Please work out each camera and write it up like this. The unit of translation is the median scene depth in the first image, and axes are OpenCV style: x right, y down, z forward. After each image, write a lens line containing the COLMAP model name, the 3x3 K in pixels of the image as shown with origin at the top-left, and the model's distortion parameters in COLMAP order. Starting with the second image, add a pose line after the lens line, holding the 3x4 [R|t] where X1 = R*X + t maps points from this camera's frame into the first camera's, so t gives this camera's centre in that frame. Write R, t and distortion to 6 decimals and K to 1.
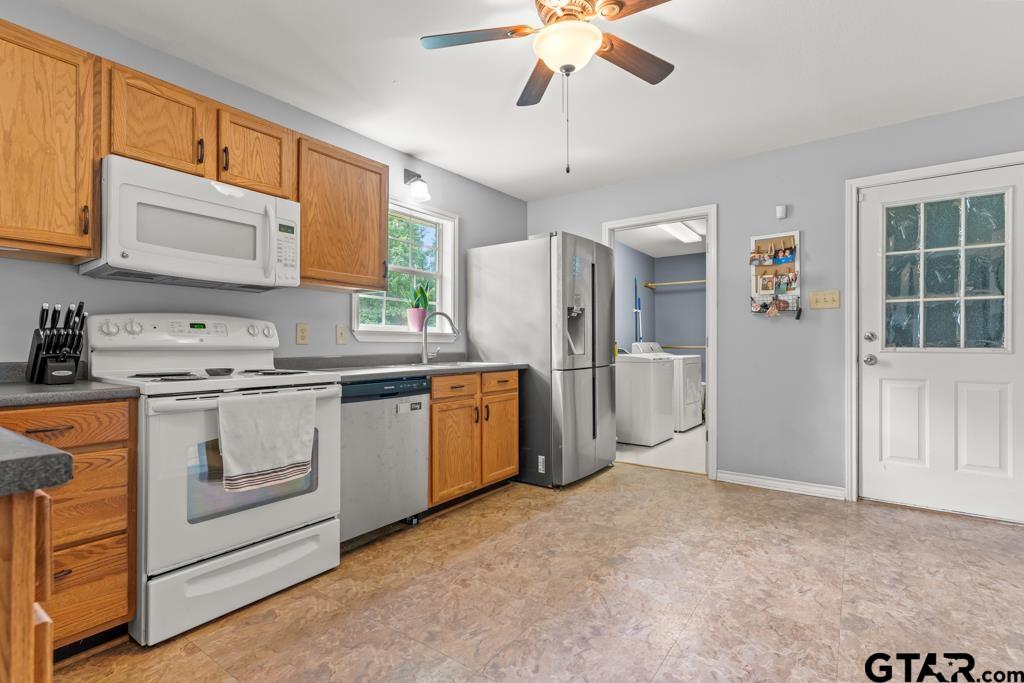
lens RADIAL K [[479.7, 0, 507.7], [0, 479.7, 342.7], [0, 0, 1]] dist [-0.000691, -0.000219]
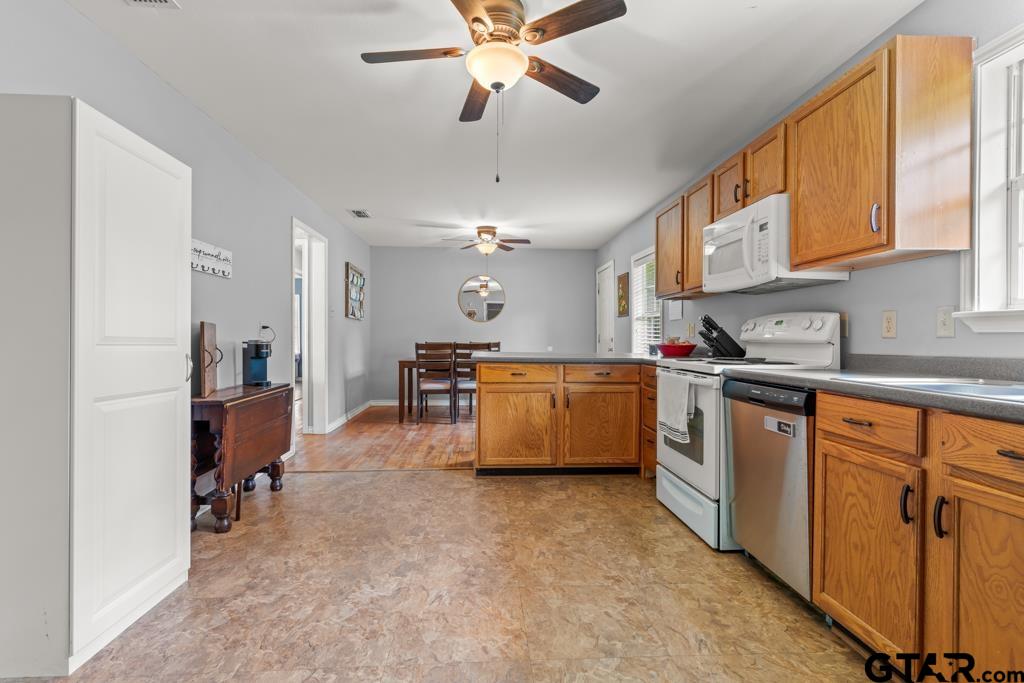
lens RADIAL K [[486.2, 0, 509.8], [0, 486.2, 343.8], [0, 0, 1]] dist [-0.000315, -0.000320]
pose [[-0.772214, 0.009413, -0.635293, 0.653808], [0.004416, 0.999946, 0.009449, 0.003304], [0.635347, 0.004491, -0.772214, 1.510548]]
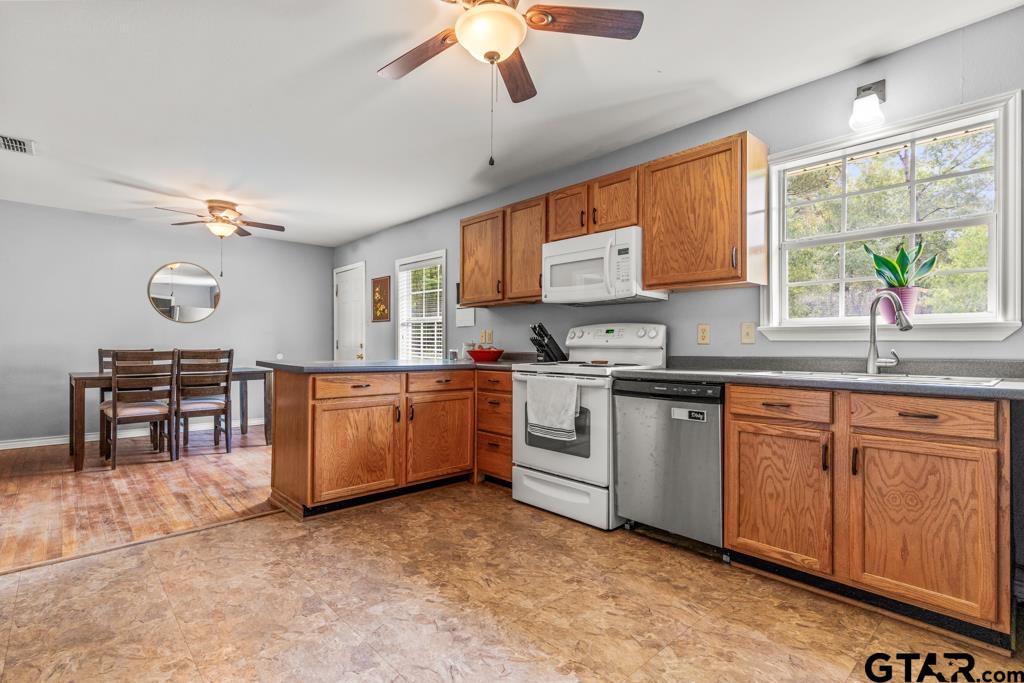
lens RADIAL K [[486.2, 0, 509.8], [0, 486.2, 343.8], [0, 0, 1]] dist [-0.000315, -0.000320]
pose [[-0.191610, -0.000550, -0.981471, 0.862890], [0.003063, 0.999995, -0.001158, 0.003061], [0.981466, -0.003229, -0.191608, 0.981848]]
